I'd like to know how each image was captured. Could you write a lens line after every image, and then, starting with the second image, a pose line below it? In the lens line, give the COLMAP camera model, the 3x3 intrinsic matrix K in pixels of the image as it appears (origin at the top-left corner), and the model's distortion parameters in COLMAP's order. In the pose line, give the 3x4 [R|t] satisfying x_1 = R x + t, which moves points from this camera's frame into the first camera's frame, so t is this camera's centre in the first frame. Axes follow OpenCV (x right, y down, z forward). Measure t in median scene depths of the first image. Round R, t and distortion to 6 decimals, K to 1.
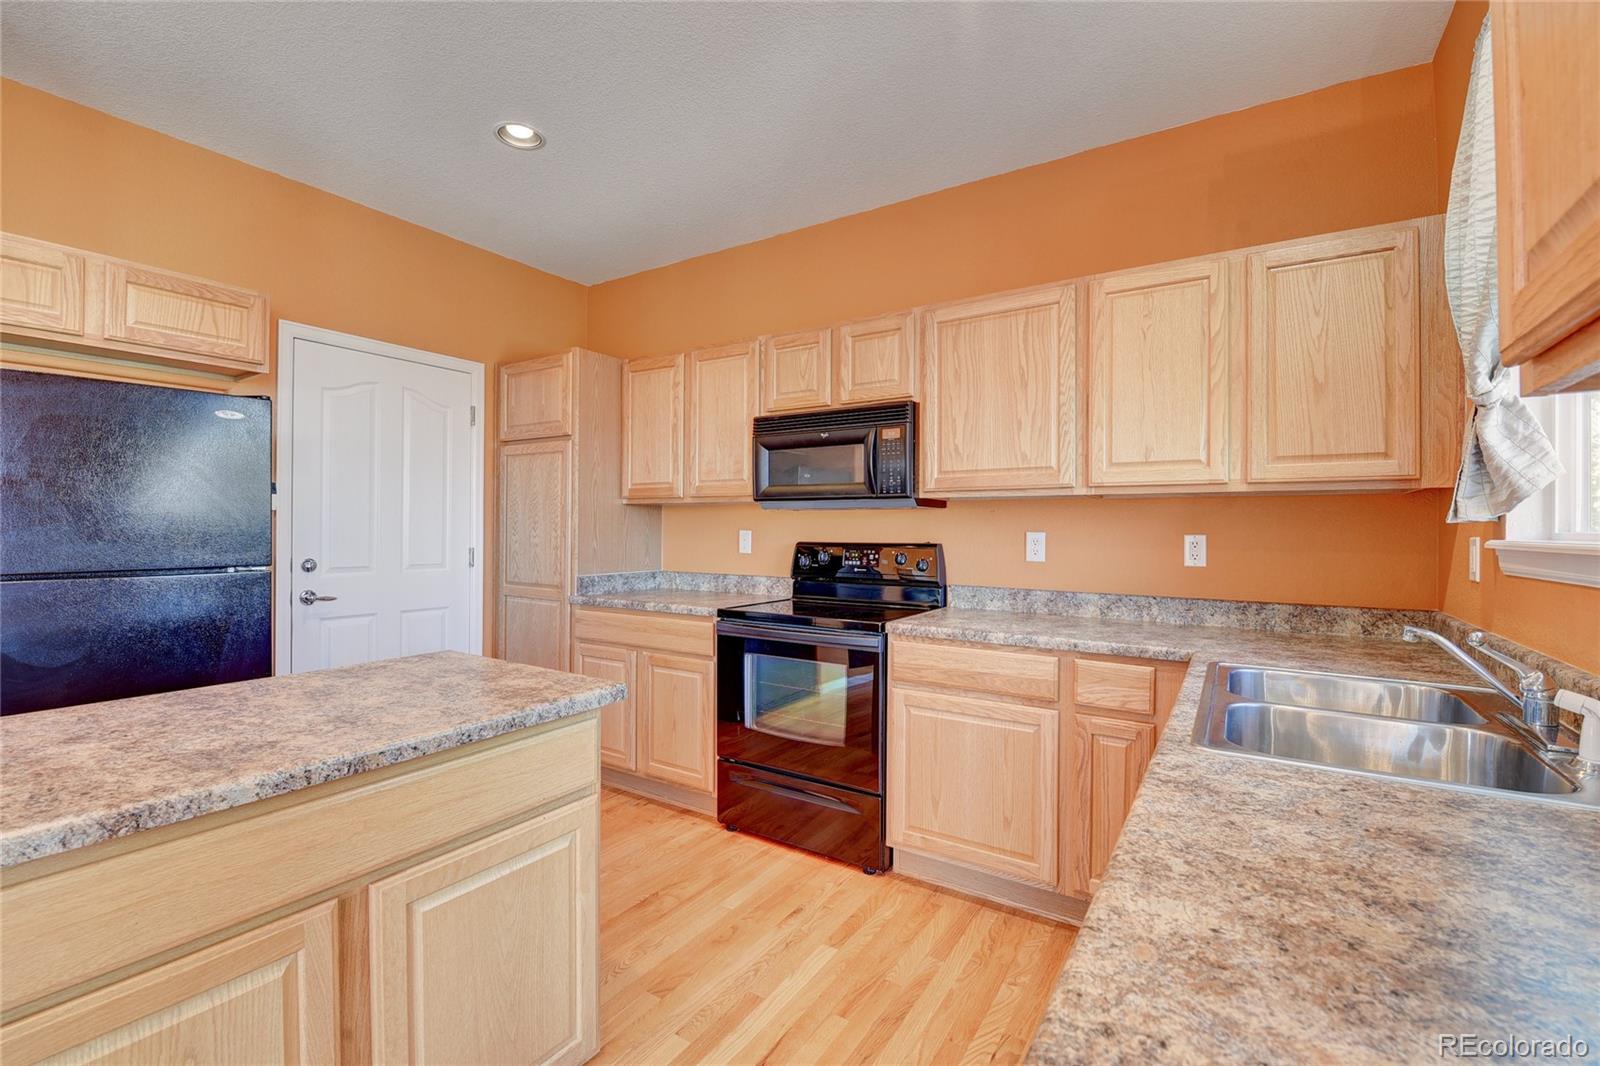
lens RADIAL K [[686.7, 0, 803.0], [0, 686.7, 532.4], [0, 0, 1]] dist [-0.004195, -0.008261]
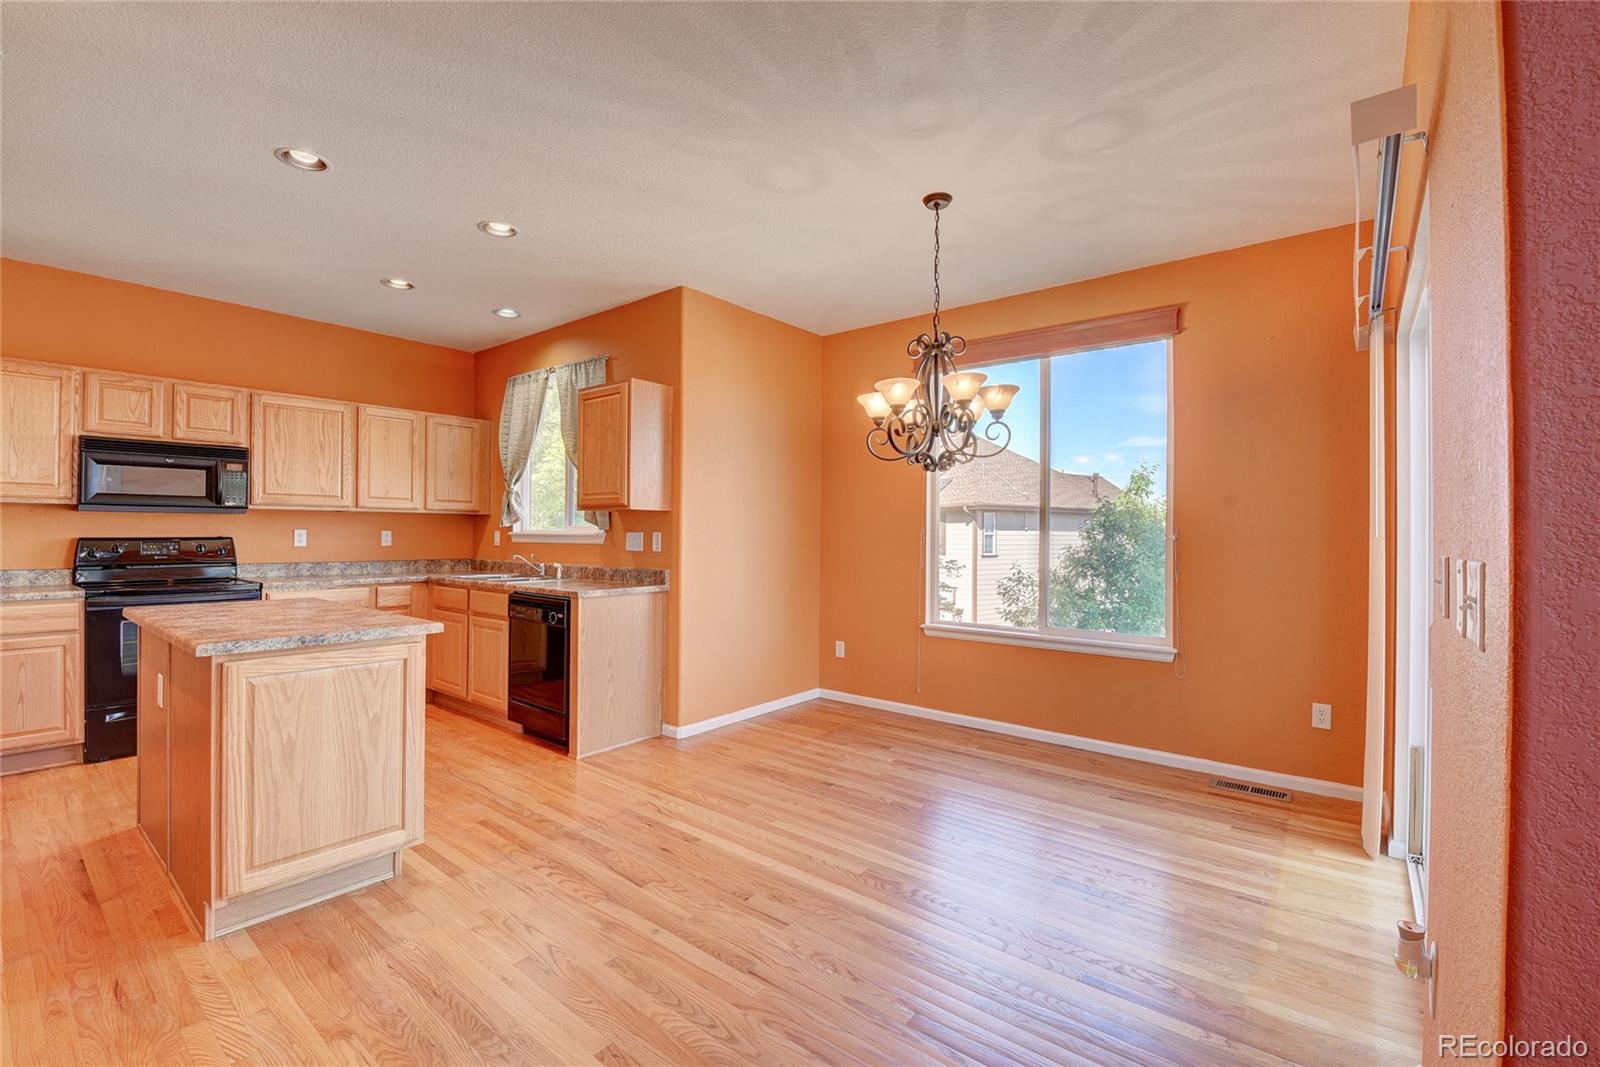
lens RADIAL K [[686.7, 0, 795.5], [0, 686.7, 532.0], [0, 0, 1]] dist [-0.004195, -0.008261]
pose [[0.108400, -0.004018, 0.994099, -1.318673], [-0.003061, 0.999986, 0.004376, -0.005771], [-0.994103, -0.003517, 0.108386, -0.460637]]
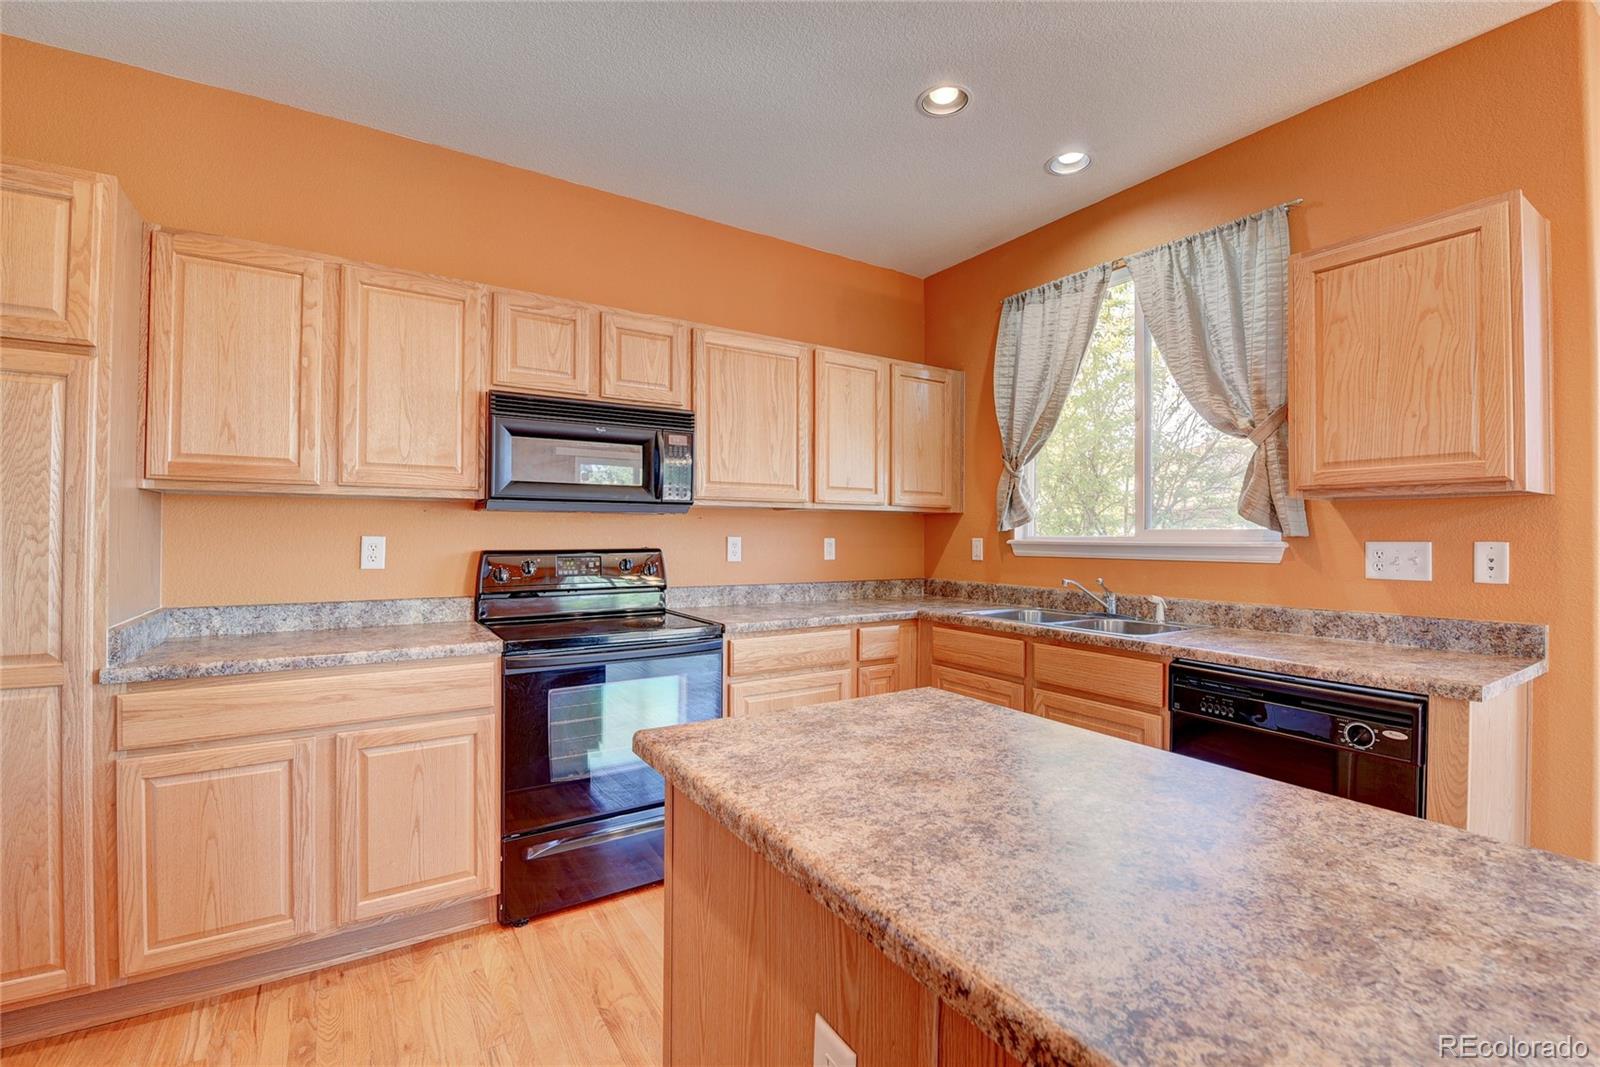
lens RADIAL K [[686.7, 0, 801.7], [0, 686.7, 533.0], [0, 0, 1]] dist [-0.004195, -0.008261]
pose [[0.414111, -0.002365, 0.910223, -0.731473], [0.000996, 0.999997, 0.002145, -0.009637], [-0.910226, 0.000018, 0.414112, 0.425826]]
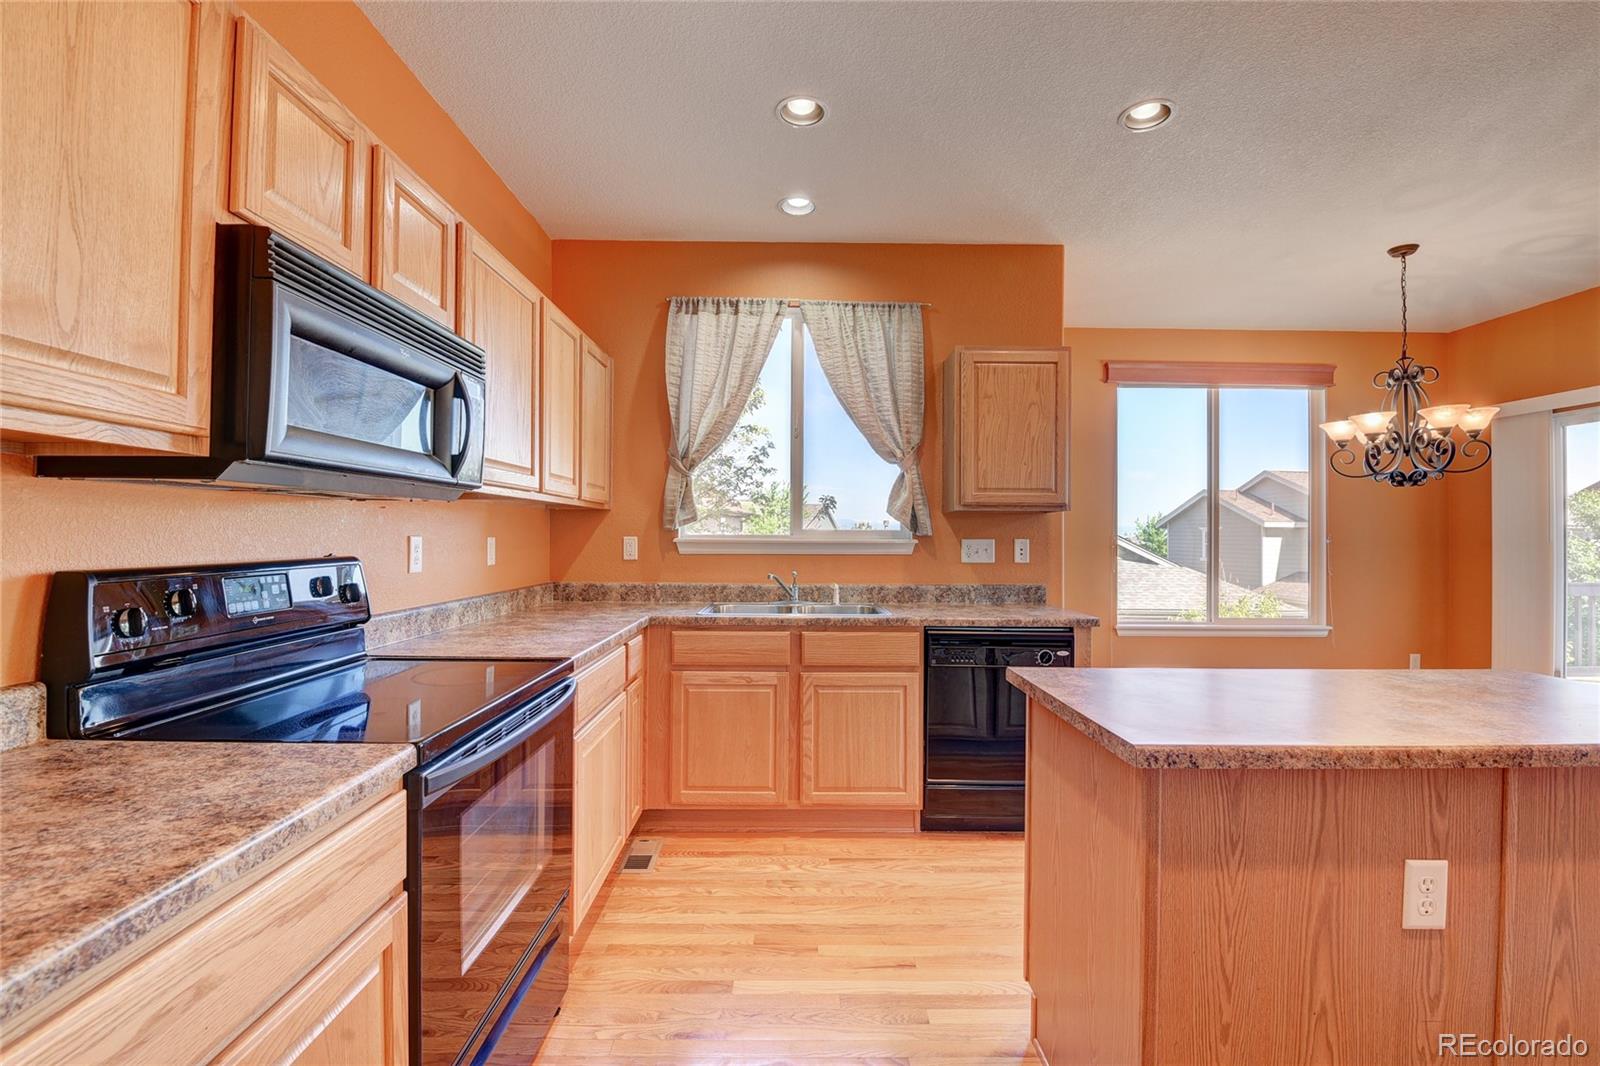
lens RADIAL K [[686.7, 0, 799.5], [0, 686.7, 529.3], [0, 0, 1]] dist [-0.004195, -0.008261]
pose [[-0.545096, -0.004844, 0.838360, -0.612115], [-0.008838, 0.999961, 0.000031, -0.012674], [-0.838327, -0.007393, -0.545117, 1.121486]]
